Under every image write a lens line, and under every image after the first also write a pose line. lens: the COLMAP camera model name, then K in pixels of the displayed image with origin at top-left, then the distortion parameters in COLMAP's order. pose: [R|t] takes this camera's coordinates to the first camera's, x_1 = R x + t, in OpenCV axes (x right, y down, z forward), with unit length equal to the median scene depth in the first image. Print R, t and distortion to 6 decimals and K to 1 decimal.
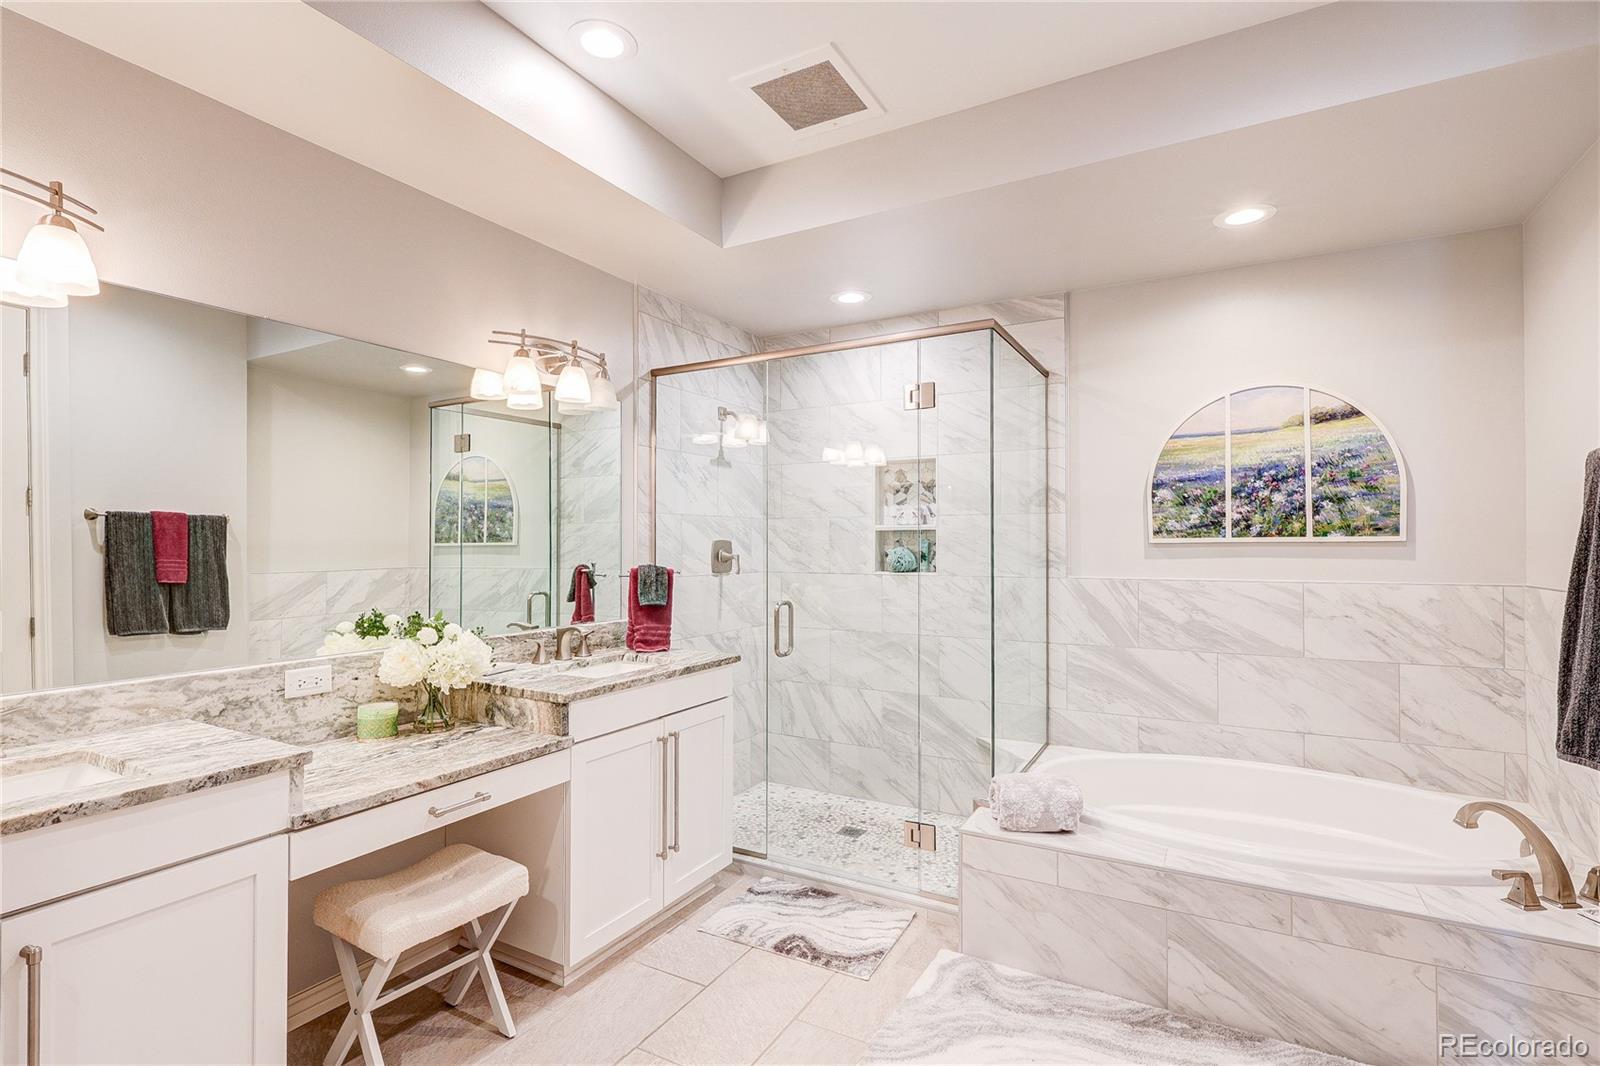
lens RADIAL K [[756.5, 0, 797.4], [0, 756.5, 524.2], [0, 0, 1]] dist [-0.003294, 0.000040]
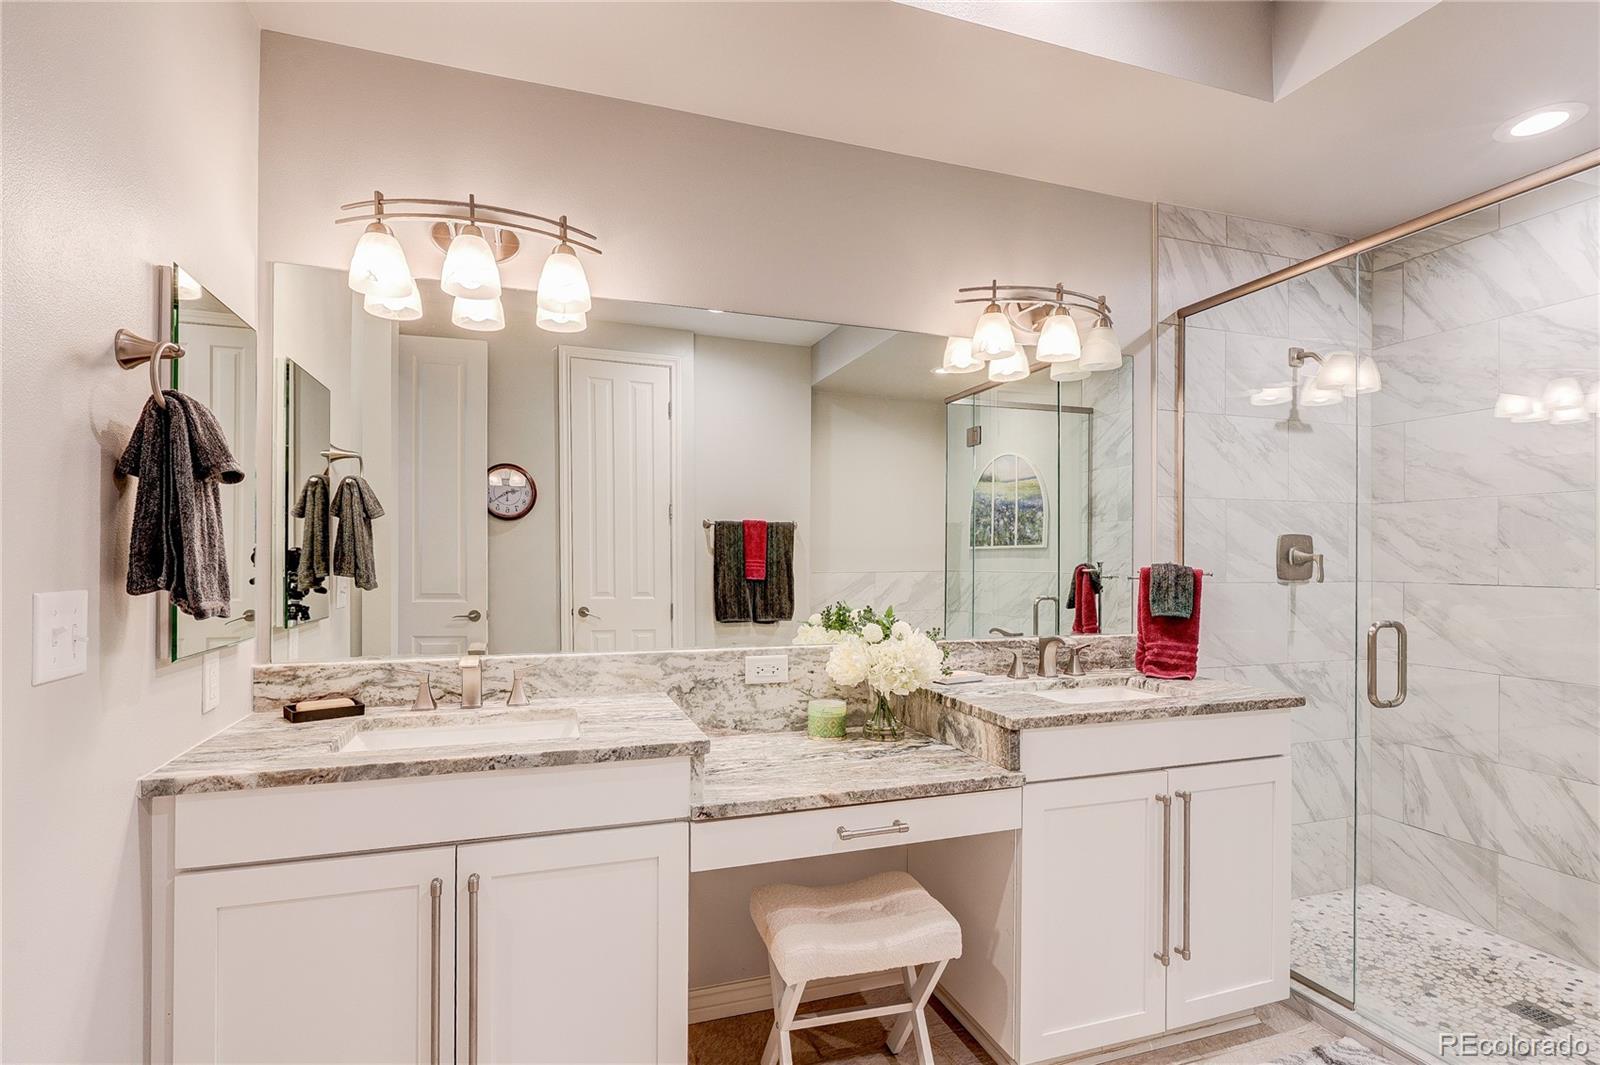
lens RADIAL K [[775.9, 0, 801.4], [0, 775.9, 553.2], [0, 0, 1]] dist [-0.005038, 0.000888]
pose [[0.750757, -0.000613, -0.660578, 0.045803], [0.013646, 0.999801, 0.014581, 0.029943], [0.660438, -0.019961, 0.750615, 0.196235]]
